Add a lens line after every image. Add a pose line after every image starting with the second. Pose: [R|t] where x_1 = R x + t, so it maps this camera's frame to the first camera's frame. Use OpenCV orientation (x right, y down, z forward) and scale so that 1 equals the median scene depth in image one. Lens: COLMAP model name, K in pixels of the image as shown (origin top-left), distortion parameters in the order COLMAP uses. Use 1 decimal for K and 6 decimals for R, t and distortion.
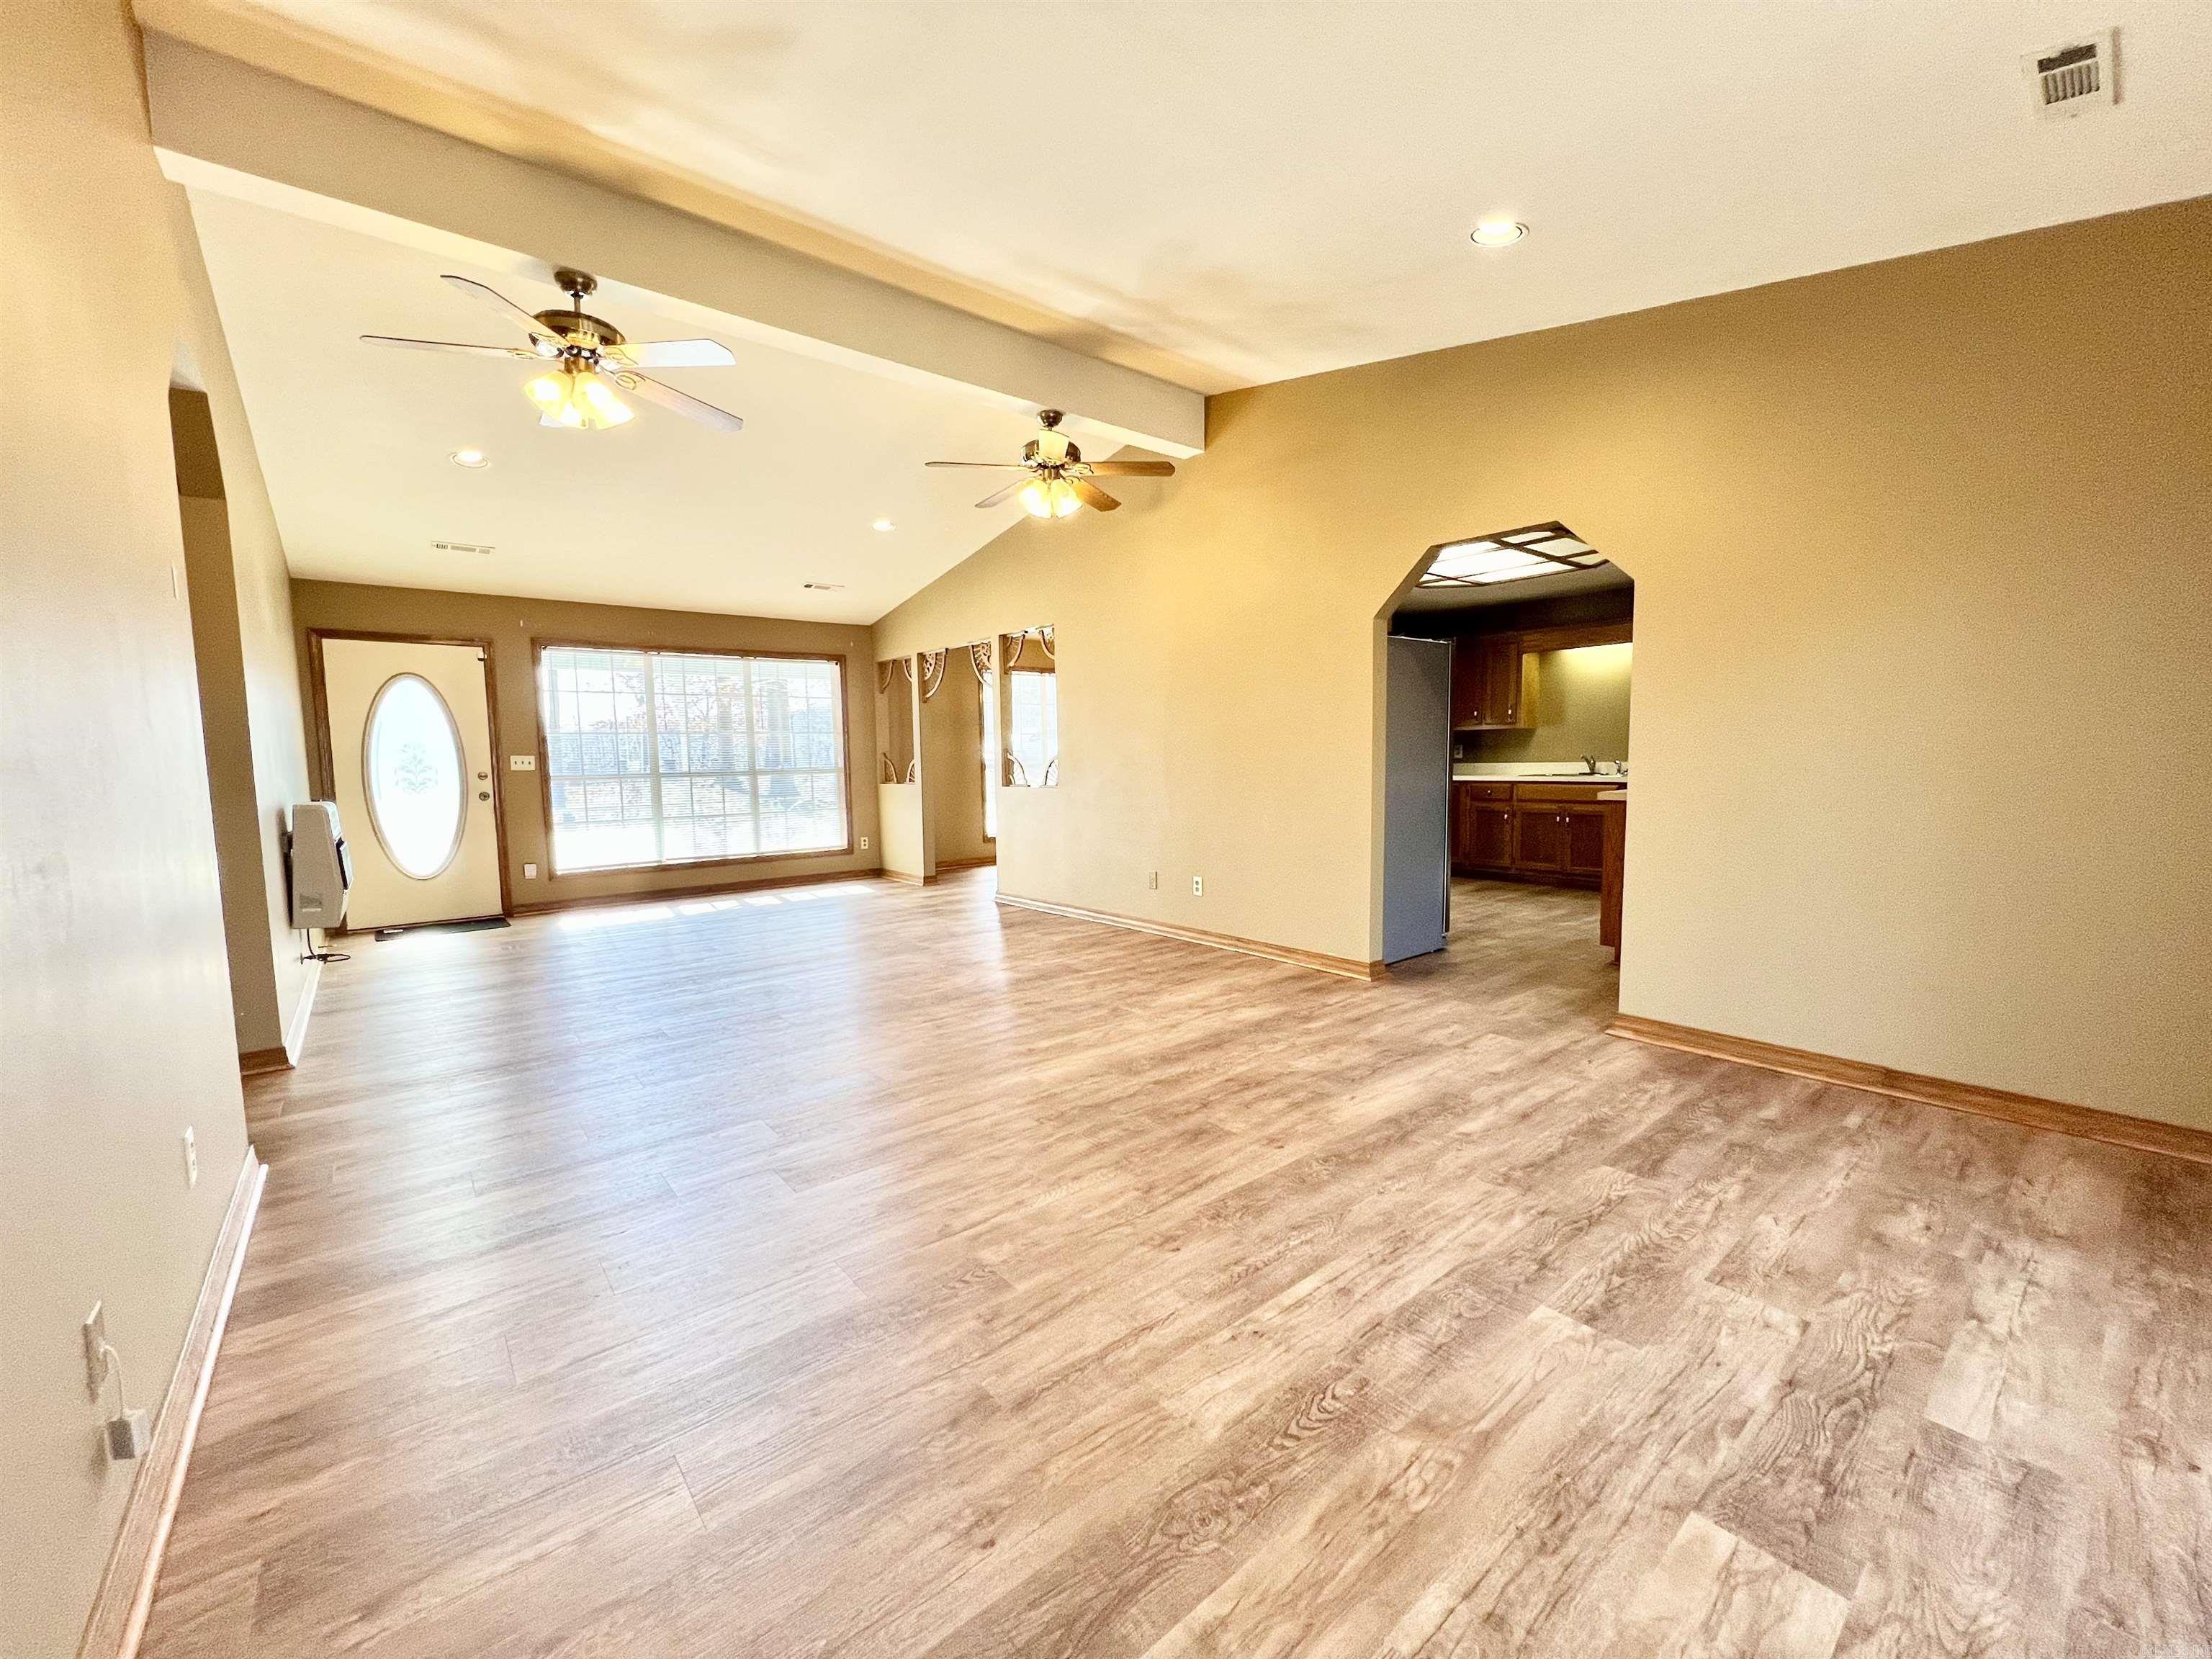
lens RADIAL K [[887.2, 0, 1106.7], [0, 887.2, 835.5], [0, 0, 1]] dist [0.003503, 0.000179]
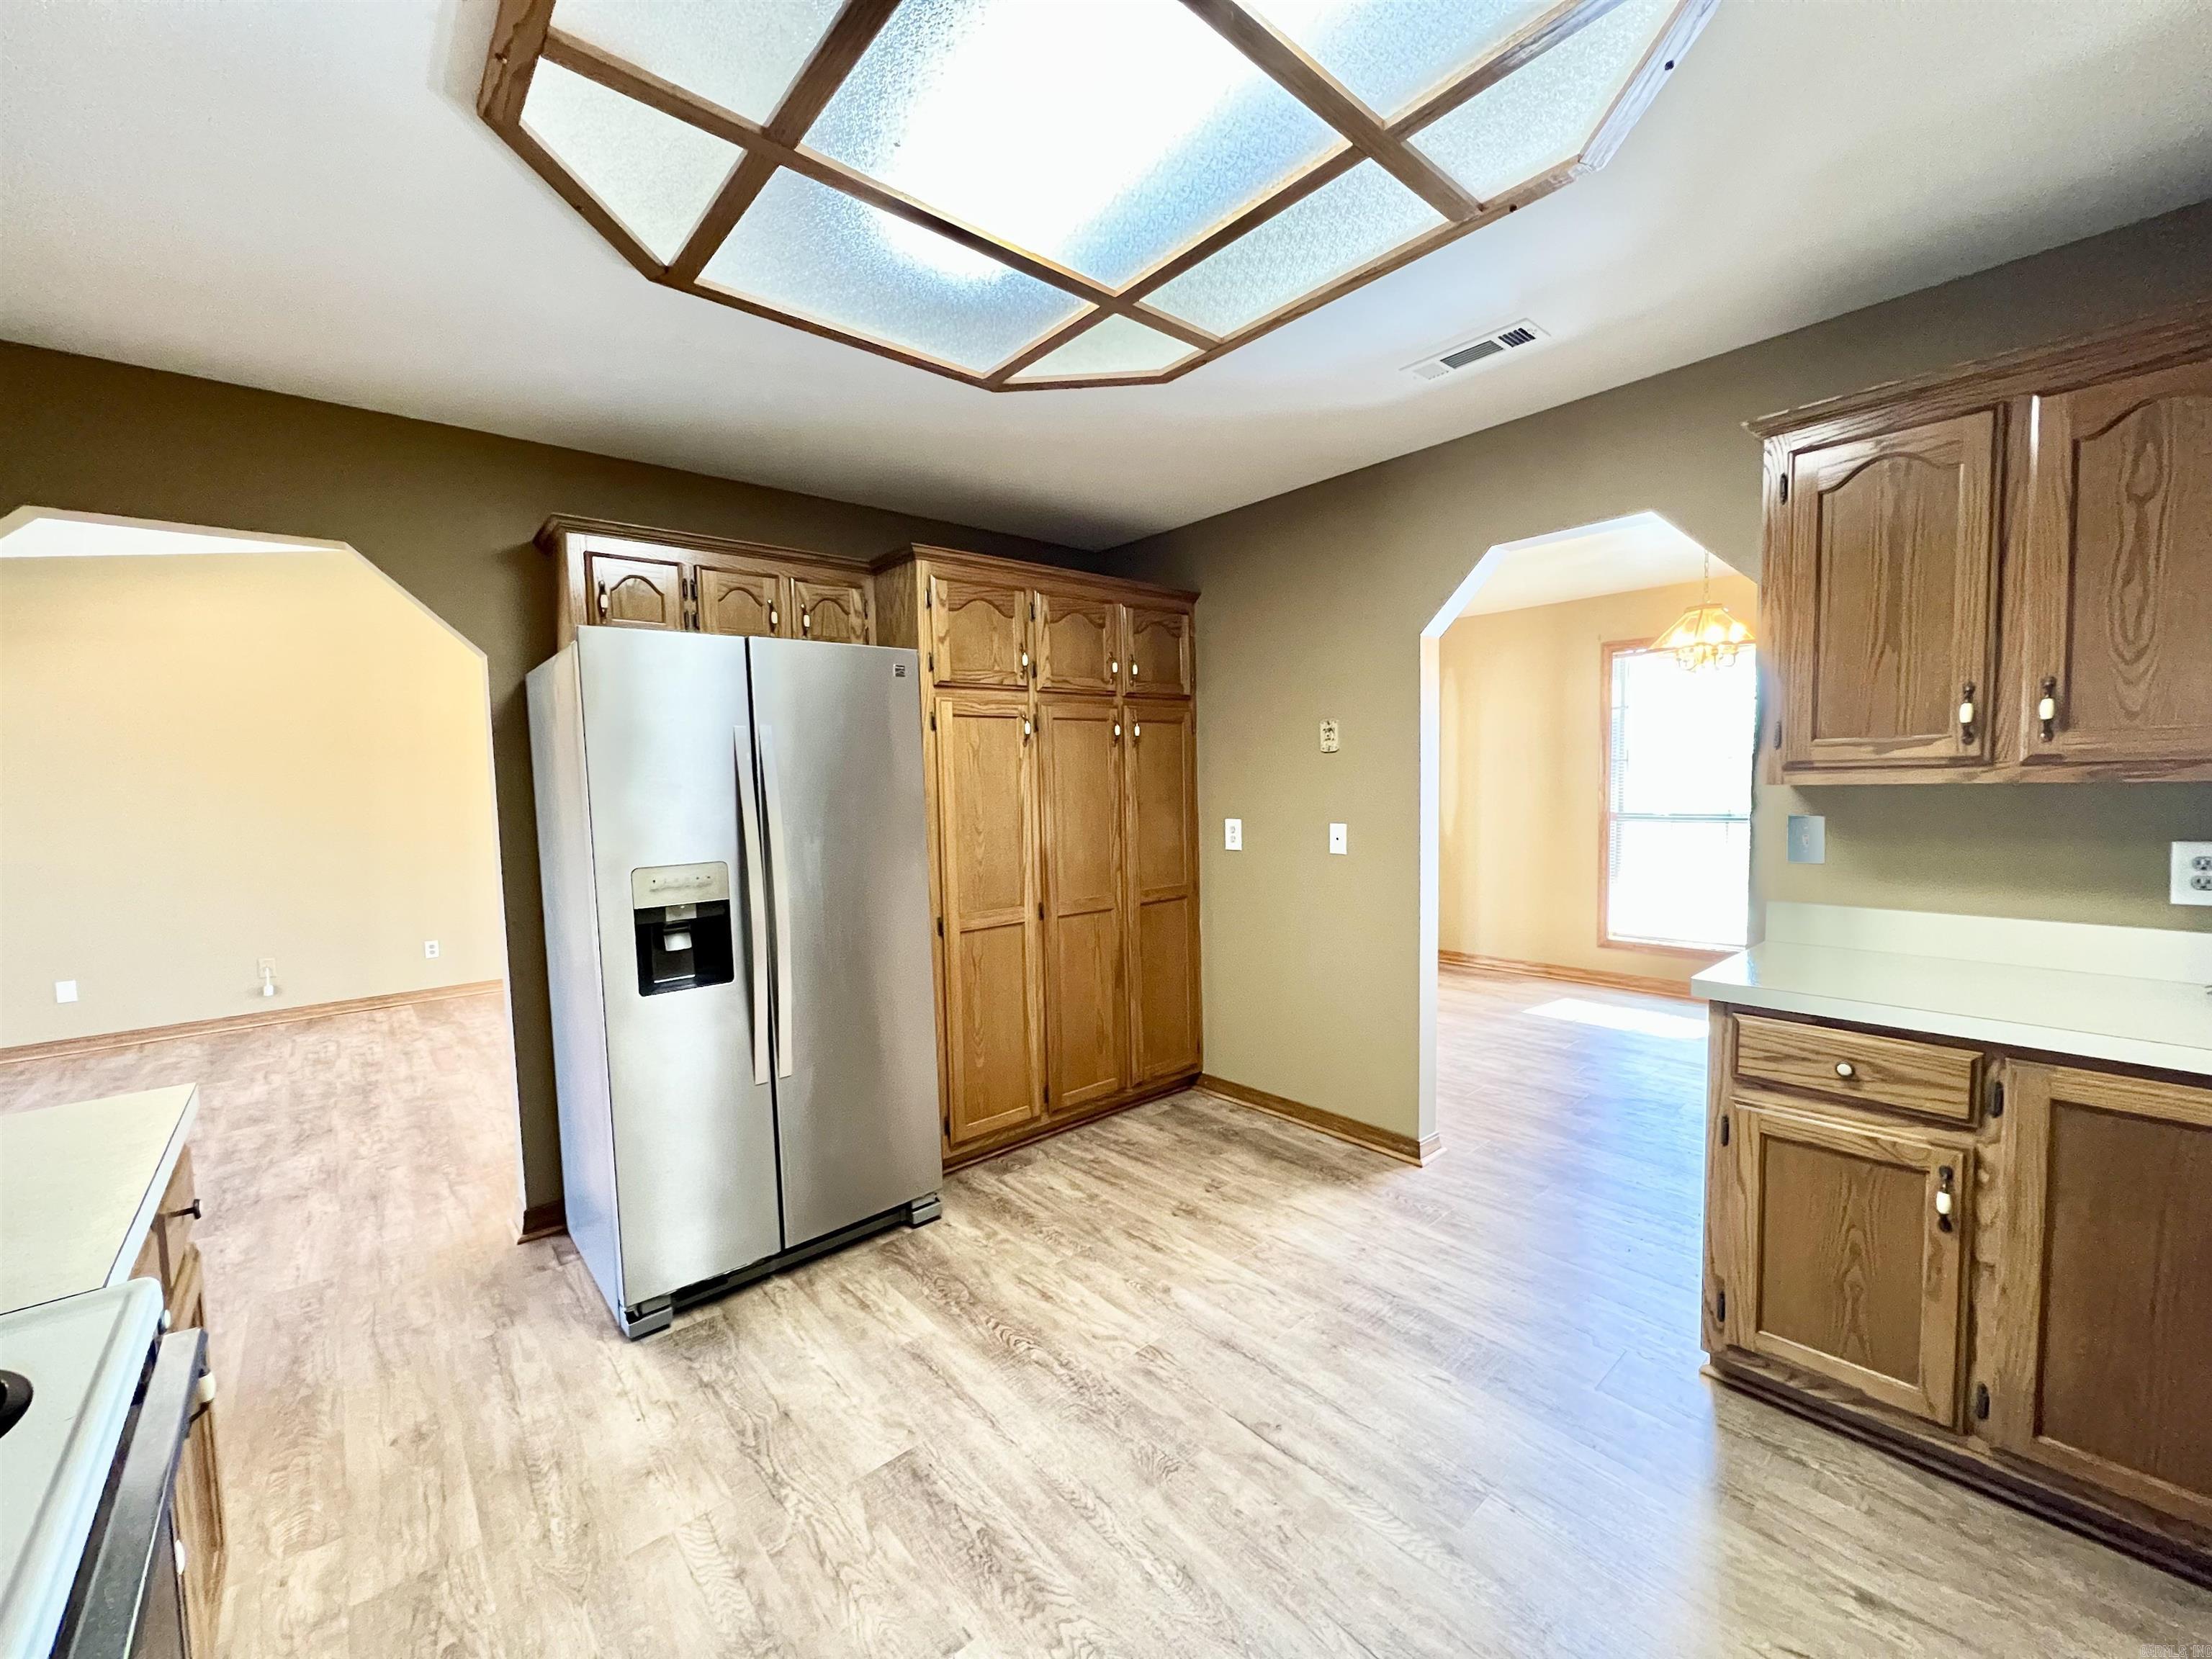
lens RADIAL K [[887.2, 0, 1106.7], [0, 887.2, 835.5], [0, 0, 1]] dist [0.003503, 0.000179]
pose [[0.024066, 0.078721, -0.996606, 1.223718], [-0.066024, 0.994844, 0.076988, -0.255099], [0.997528, 0.063947, 0.029140, 1.840461]]
